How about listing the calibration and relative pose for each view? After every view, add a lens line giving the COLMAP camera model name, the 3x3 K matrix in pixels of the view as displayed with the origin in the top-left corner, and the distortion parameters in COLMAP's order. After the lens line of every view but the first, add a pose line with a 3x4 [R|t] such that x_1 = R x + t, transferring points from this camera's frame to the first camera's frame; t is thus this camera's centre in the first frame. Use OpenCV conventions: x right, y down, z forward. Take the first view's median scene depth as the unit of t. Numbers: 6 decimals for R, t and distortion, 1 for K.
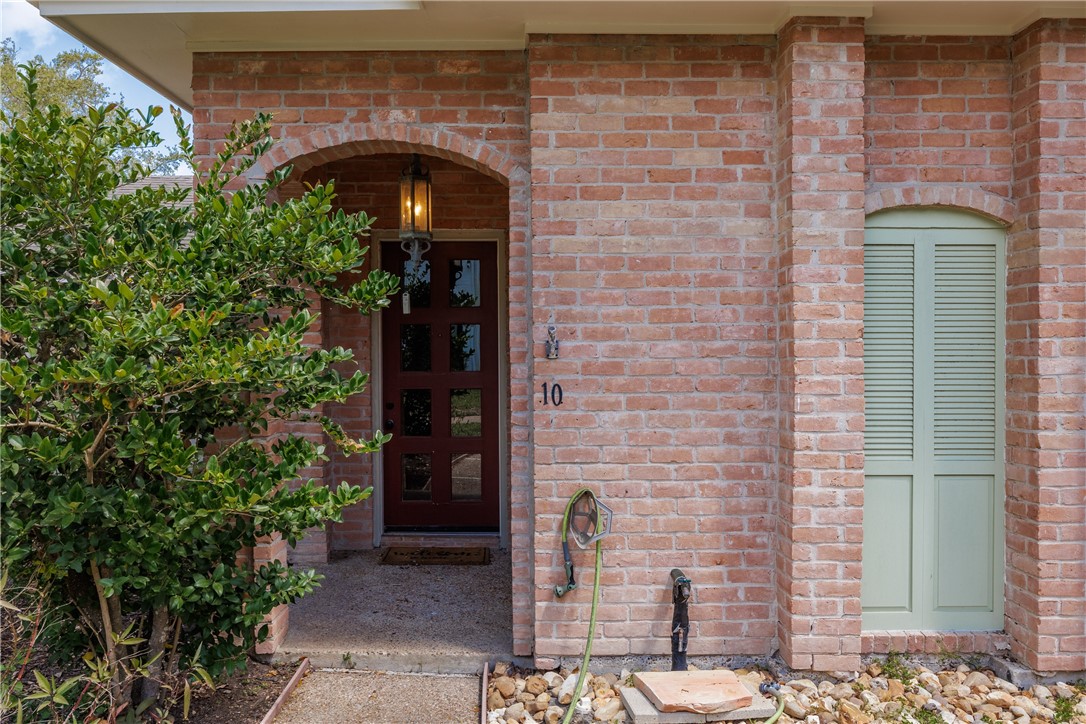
lens RADIAL K [[880.2, 0, 542.5], [0, 880.2, 357.2], [0, 0, 1]] dist [-0.001608, 0.000318]
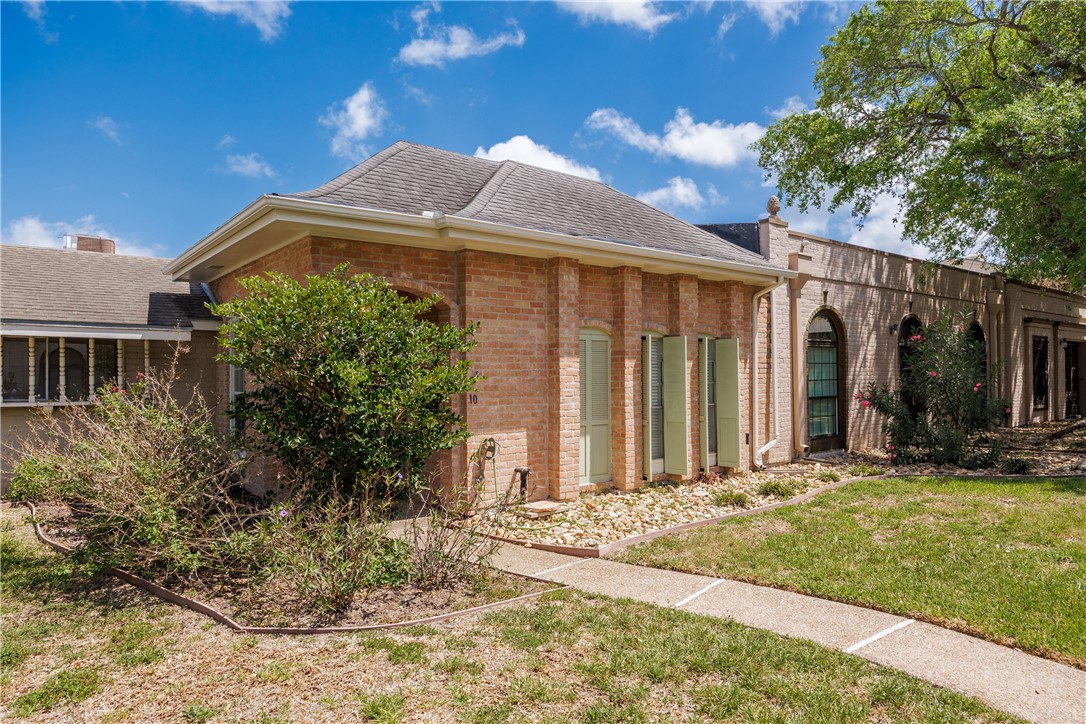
lens RADIAL K [[692.7, 0, 543.9], [0, 692.7, 366.9], [0, 0, 1]] dist [-0.000876, 0.000078]
pose [[0.789862, 0.002037, 0.613281, -0.994036], [0.011009, 0.999786, -0.017500, -0.010374], [-0.613185, 0.020574, 0.789671, -0.606040]]
